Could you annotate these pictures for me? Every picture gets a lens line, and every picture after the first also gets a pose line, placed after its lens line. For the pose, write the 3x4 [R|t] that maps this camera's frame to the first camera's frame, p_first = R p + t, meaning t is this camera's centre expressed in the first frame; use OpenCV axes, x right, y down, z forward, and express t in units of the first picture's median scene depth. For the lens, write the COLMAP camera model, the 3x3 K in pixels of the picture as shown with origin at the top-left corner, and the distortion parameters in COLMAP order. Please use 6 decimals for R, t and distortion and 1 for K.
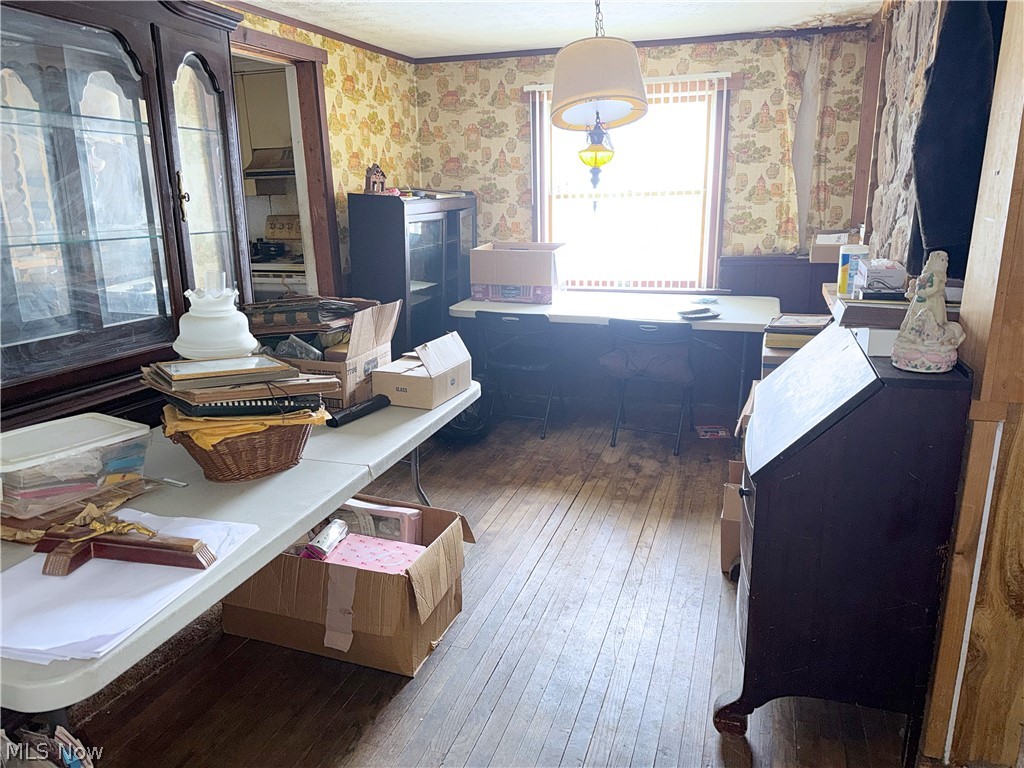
lens RADIAL K [[716.2, 0, 514.6], [0, 716.2, 389.1], [0, 0, 1]] dist [0.100317, -0.168012]
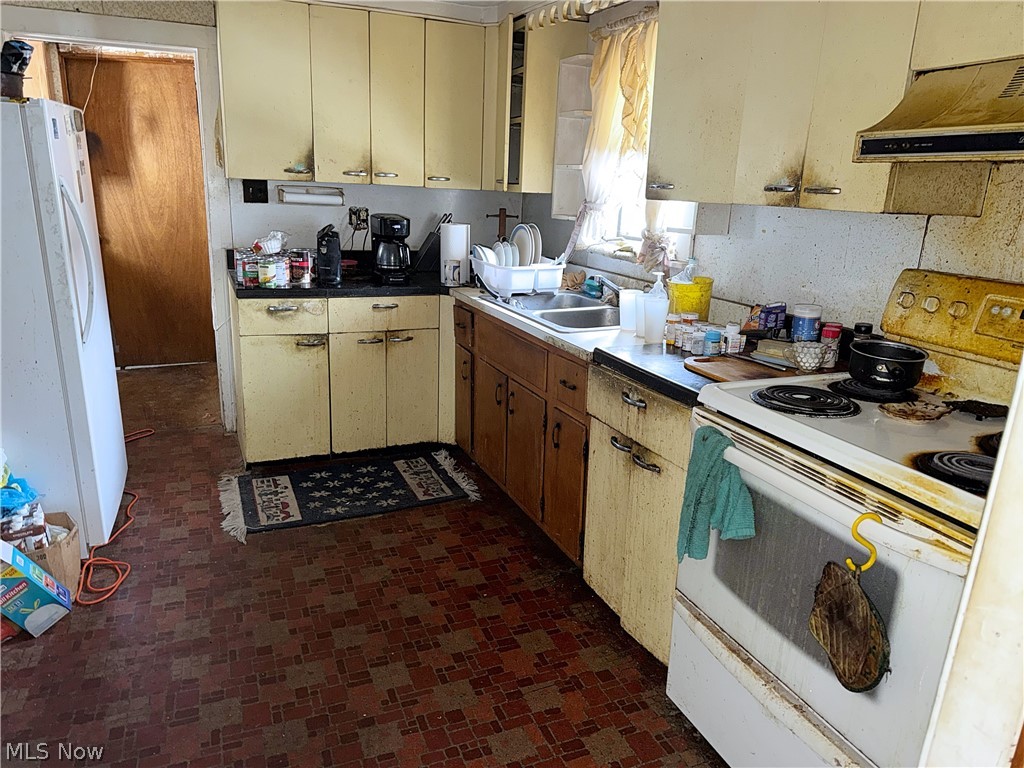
lens RADIAL K [[716.2, 0, 514.6], [0, 716.2, 389.1], [0, 0, 1]] dist [0.100317, -0.168012]
pose [[0.654891, 0.251524, -0.712638, -0.223976], [-0.270989, 0.958436, 0.089249, -0.186380], [0.705466, 0.134669, 0.695832, 0.712877]]
